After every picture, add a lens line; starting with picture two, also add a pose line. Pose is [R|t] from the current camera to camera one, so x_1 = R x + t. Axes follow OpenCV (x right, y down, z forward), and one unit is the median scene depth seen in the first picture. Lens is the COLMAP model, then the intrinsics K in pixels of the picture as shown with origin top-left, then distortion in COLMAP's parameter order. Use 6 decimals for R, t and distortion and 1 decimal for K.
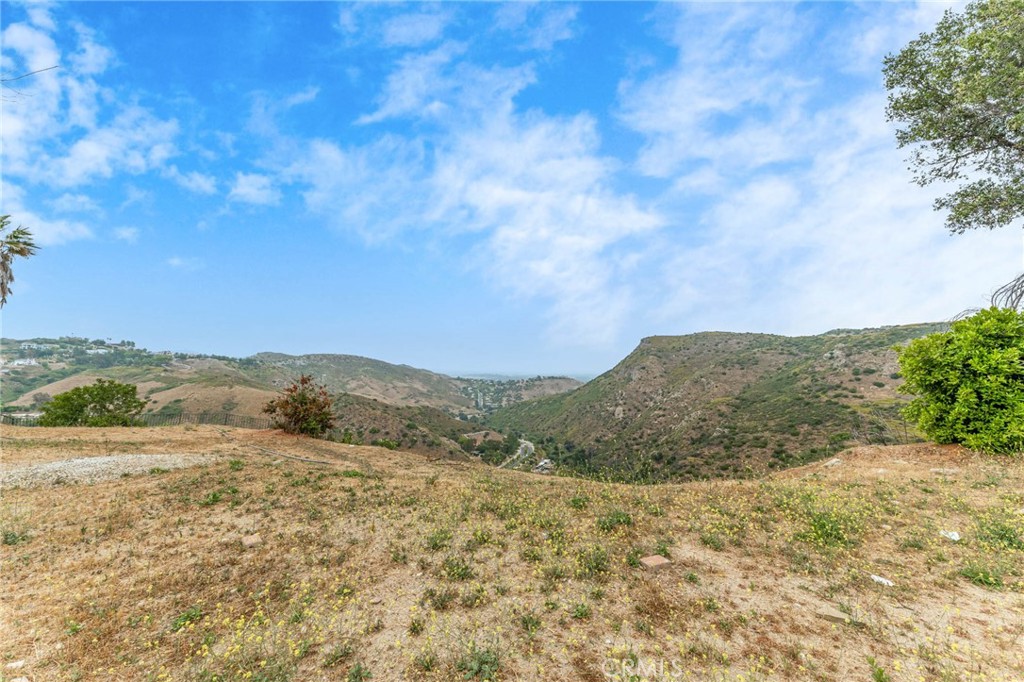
lens RADIAL K [[414.5, 0, 515.6], [0, 414.5, 343.2], [0, 0, 1]] dist [0.039089, -0.000044]
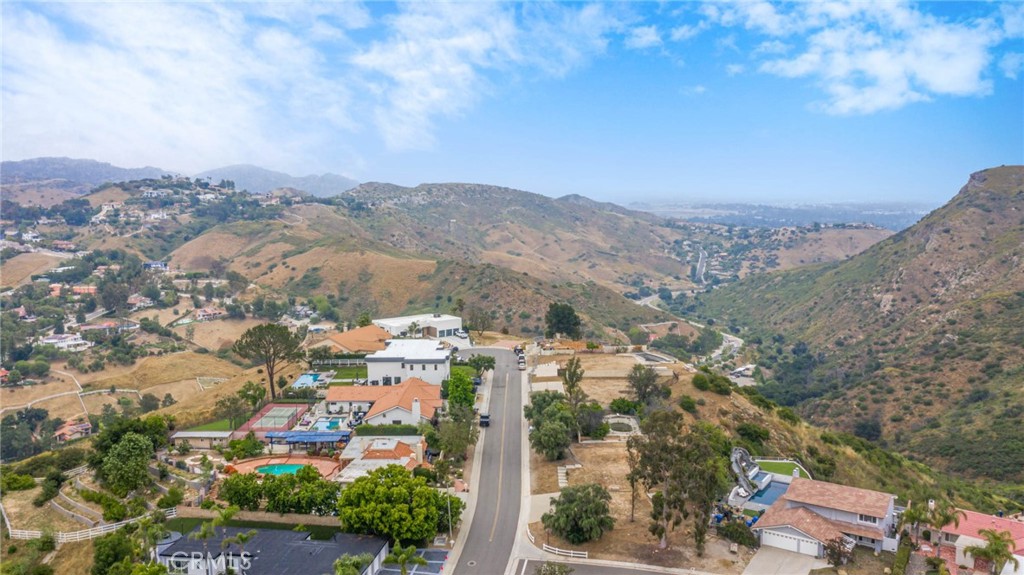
lens RADIAL K [[814.6, 0, 511.7], [0, 814.6, 293.3], [0, 0, 1]] dist [-0.001326, 0.009024]
pose [[0.940699, 0.036977, -0.337221, 0.199888], [0.026046, 0.983236, 0.180469, -0.138684], [0.338241, -0.178551, 0.923966, -0.546525]]
